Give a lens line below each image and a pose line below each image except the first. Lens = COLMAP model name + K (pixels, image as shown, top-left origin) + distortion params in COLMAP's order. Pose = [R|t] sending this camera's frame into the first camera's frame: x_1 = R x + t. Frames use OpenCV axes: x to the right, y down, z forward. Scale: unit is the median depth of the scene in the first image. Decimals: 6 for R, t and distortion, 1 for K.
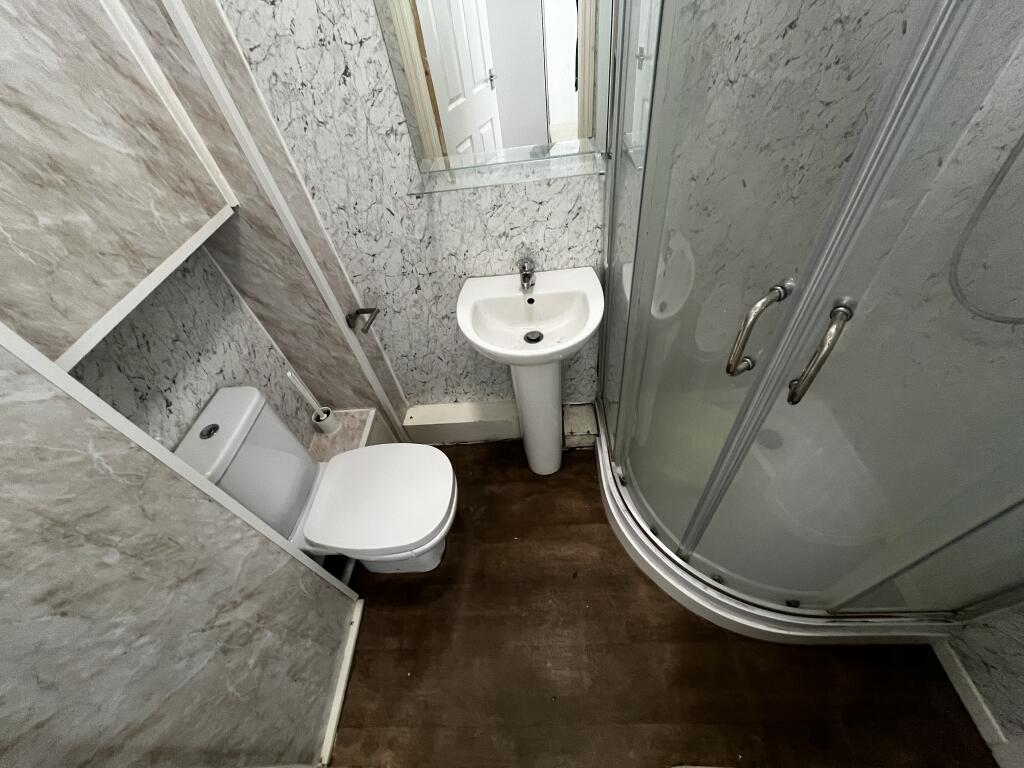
lens RADIAL K [[410.2, 0, 516.0], [0, 410.2, 383.7], [0, 0, 1]] dist [-0.002318, -0.000261]
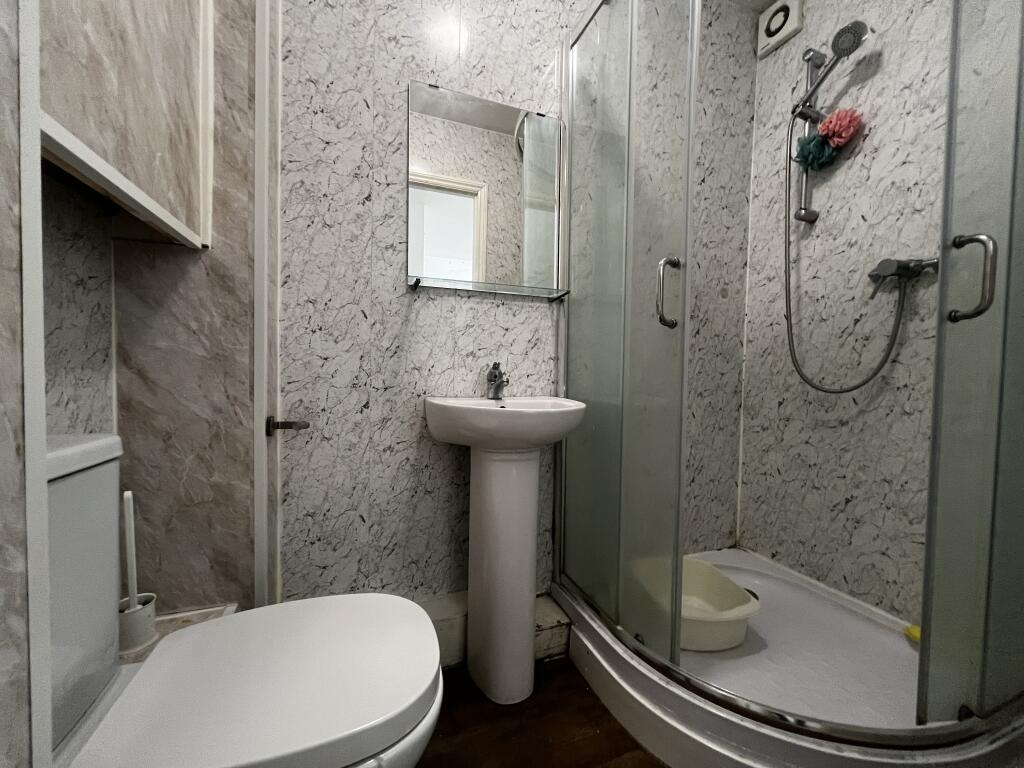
lens RADIAL K [[410.2, 0, 516.0], [0, 410.2, 383.7], [0, 0, 1]] dist [-0.002318, -0.000261]
pose [[0.919171, 0.115105, 0.376663, -0.313163], [0.192965, 0.702089, -0.685445, 0.432174], [-0.343349, 0.702724, 0.623129, 0.364752]]
